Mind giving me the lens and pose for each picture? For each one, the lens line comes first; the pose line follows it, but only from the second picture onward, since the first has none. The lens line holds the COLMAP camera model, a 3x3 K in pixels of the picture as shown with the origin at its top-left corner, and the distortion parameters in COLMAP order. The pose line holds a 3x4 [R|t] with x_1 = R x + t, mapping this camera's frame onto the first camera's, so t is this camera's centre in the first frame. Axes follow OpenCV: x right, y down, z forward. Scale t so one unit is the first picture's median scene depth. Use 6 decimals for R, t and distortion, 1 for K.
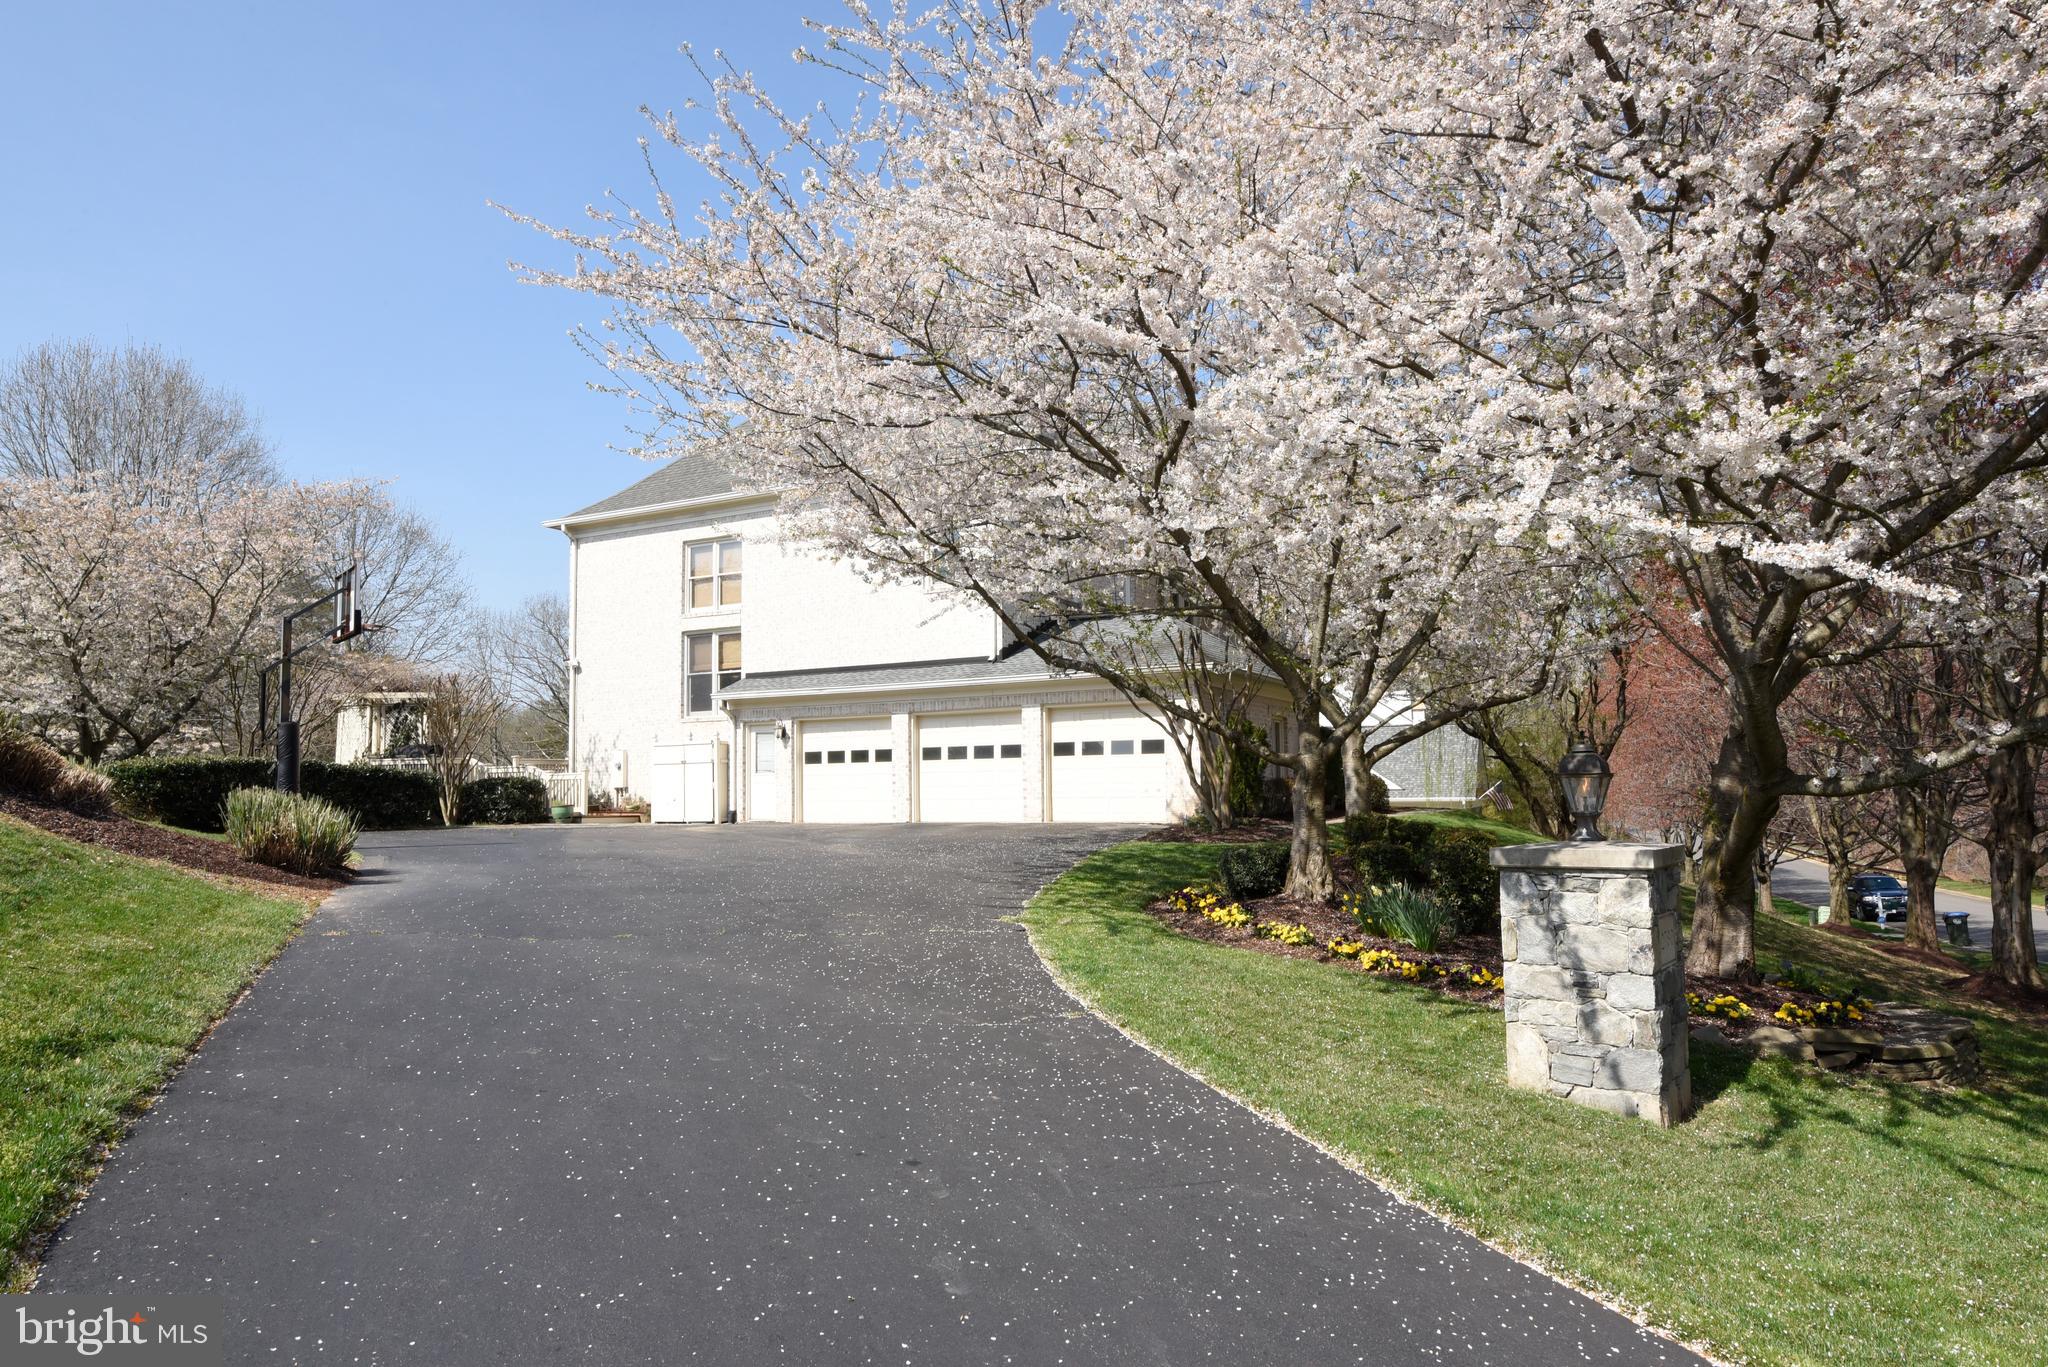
lens RADIAL K [[1353.7, 0, 1024.0], [0, 1353.7, 683.5], [0, 0, 1]] dist [0.006671, 0.001475]
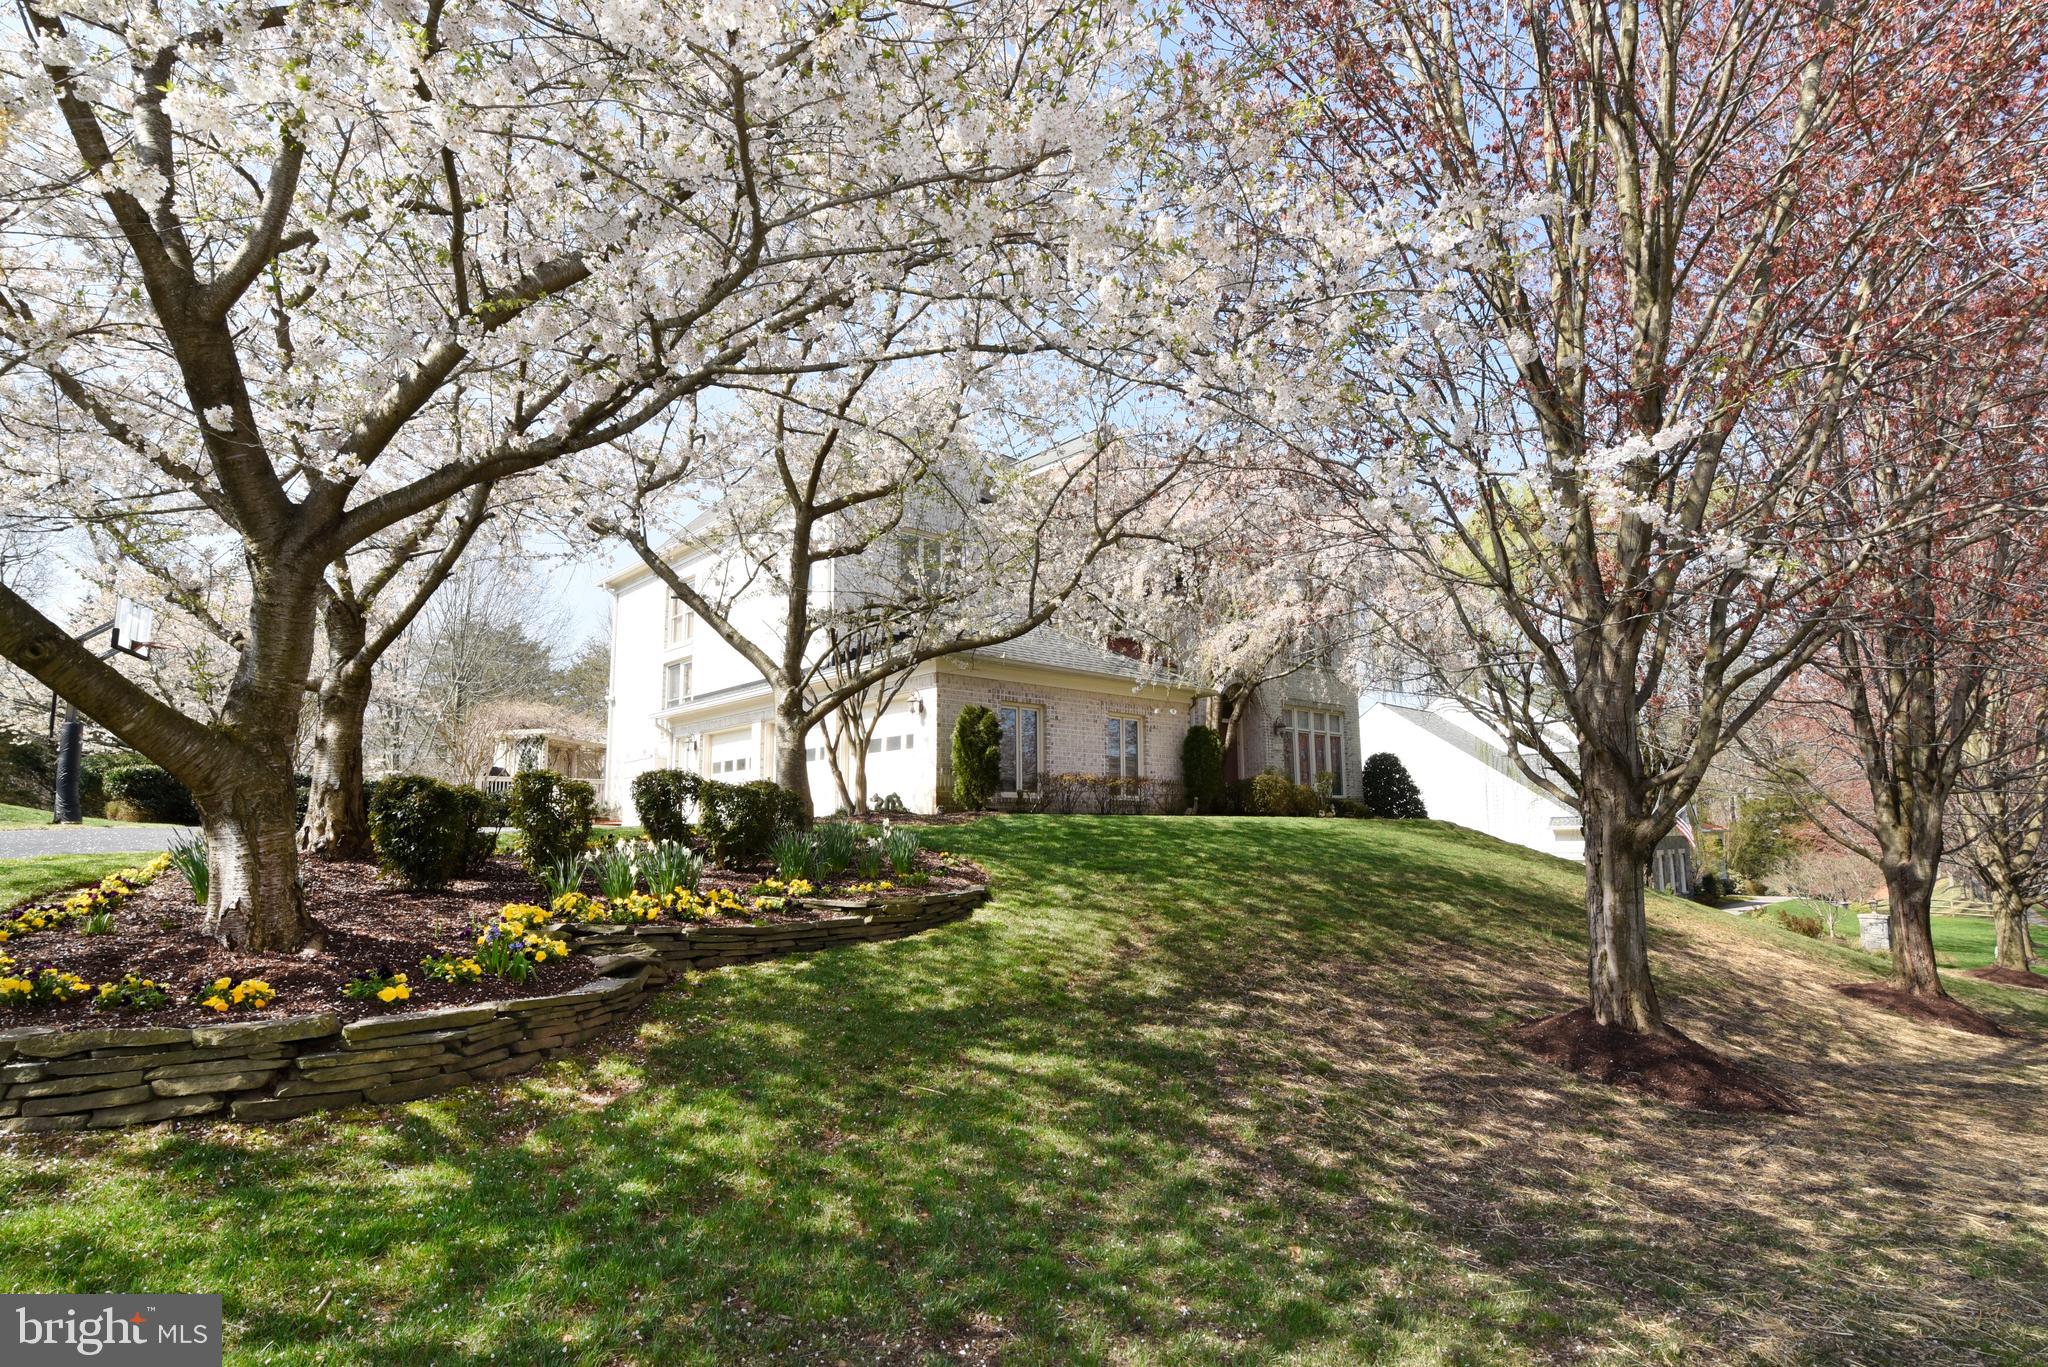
lens RADIAL K [[1113.4, 0, 1024.0], [0, 1113.4, 683.5], [0, 0, 1]] dist [-0.001462, -0.000557]
pose [[0.939526, -0.046770, -0.339268, 0.377022], [0.026160, 0.997538, -0.065069, 0.051213], [0.341476, 0.052259, 0.938437, 0.237529]]
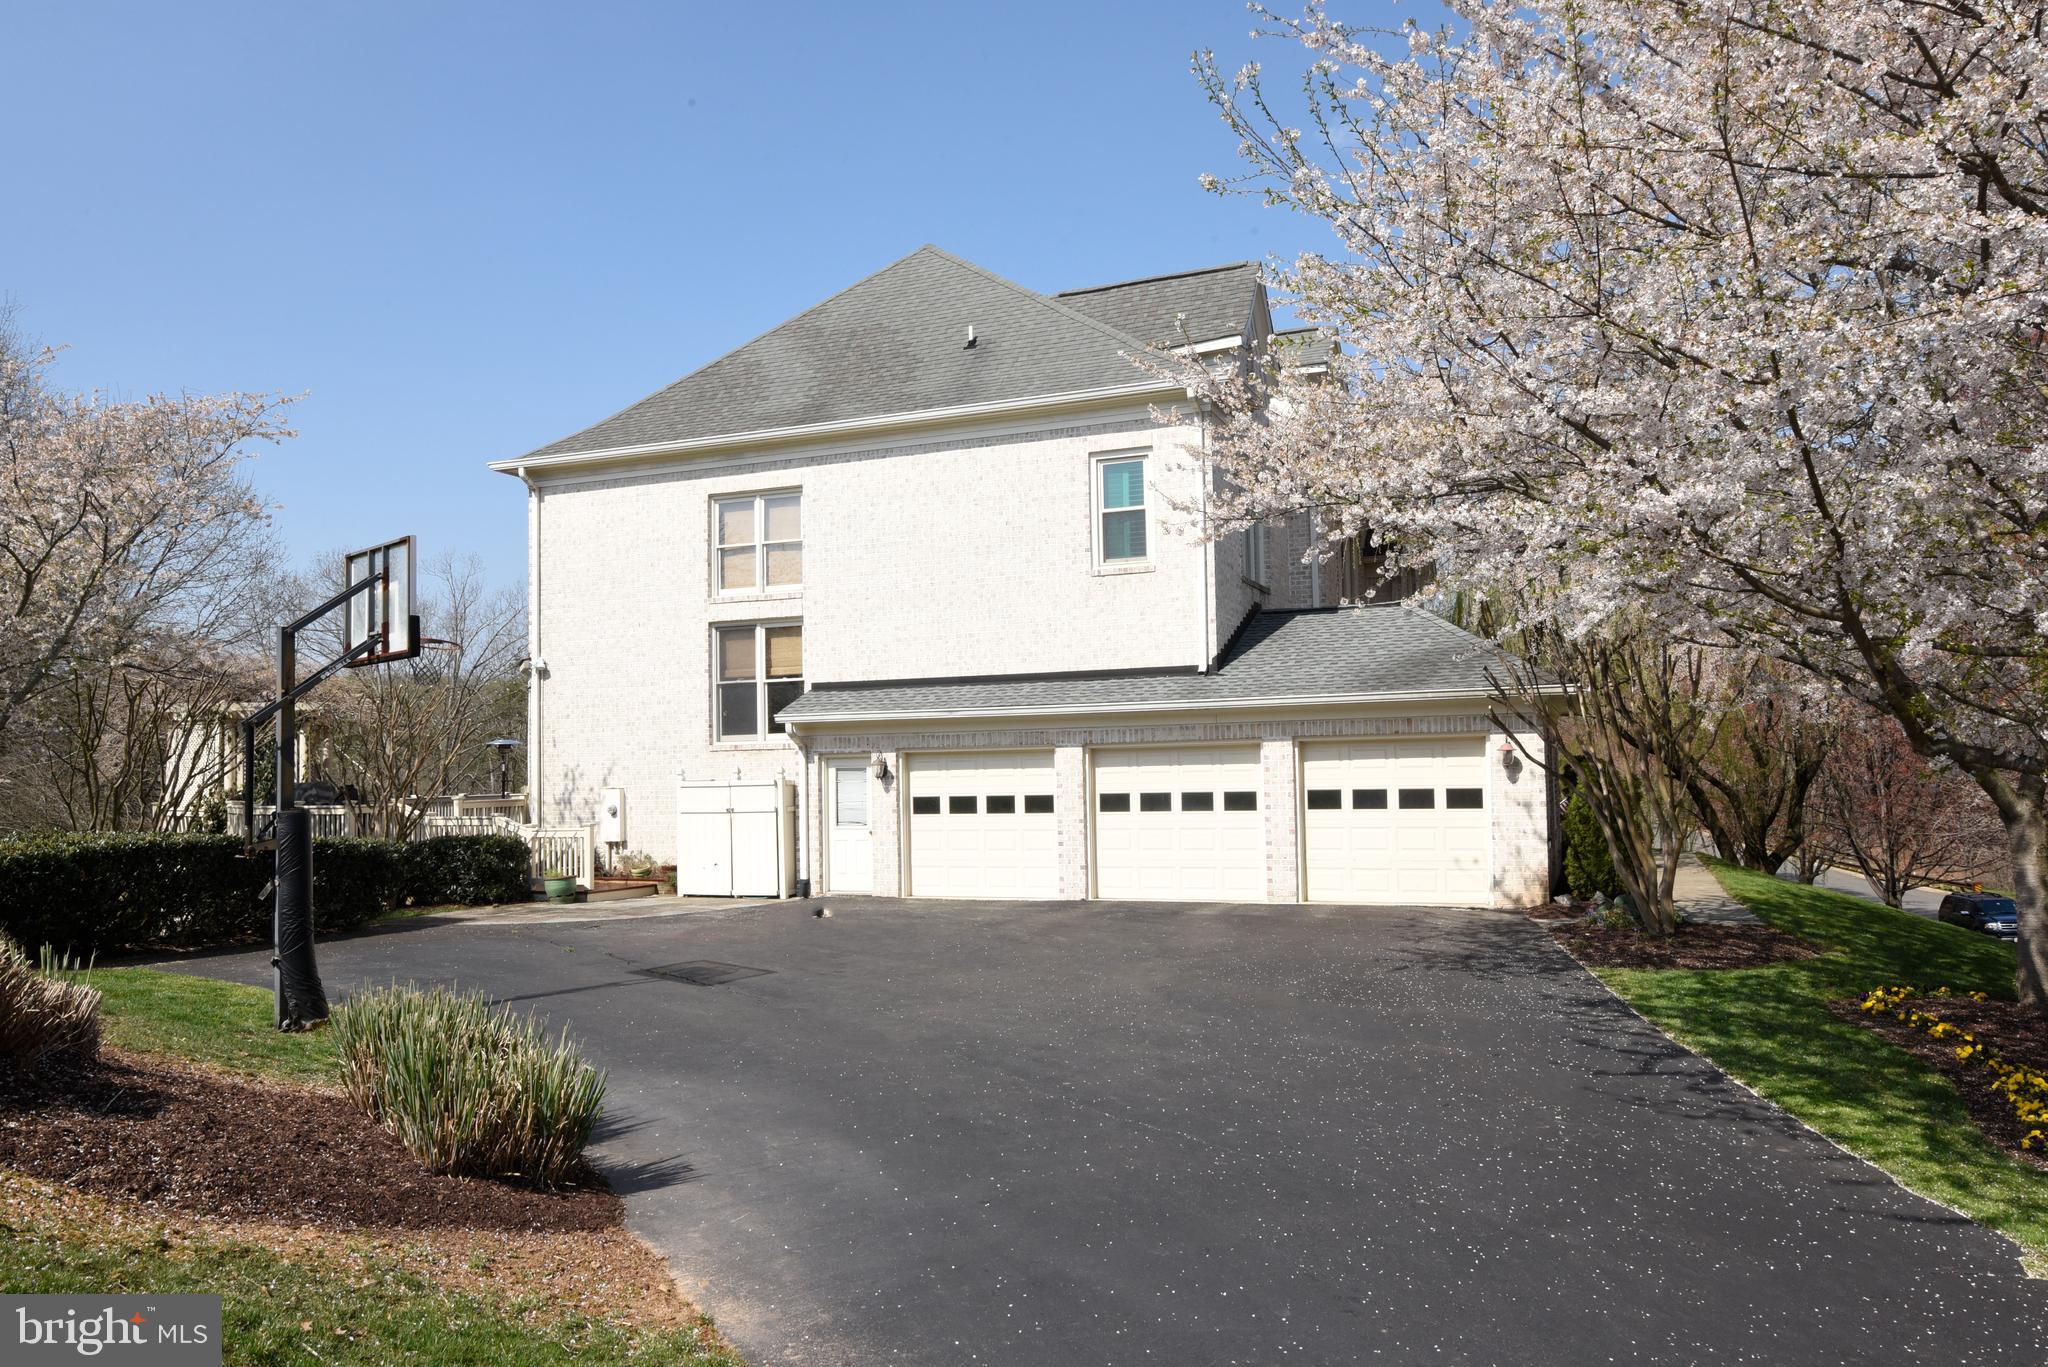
lens RADIAL K [[1533.9, 0, 1024.0], [0, 1533.9, 683.5], [0, 0, 1]] dist [0.027875, 0.001725]
pose [[0.993642, 0.001477, 0.112573, -0.192049], [-0.003745, 0.999794, 0.019937, -0.024630], [-0.112520, -0.020232, 0.993443, 0.194704]]
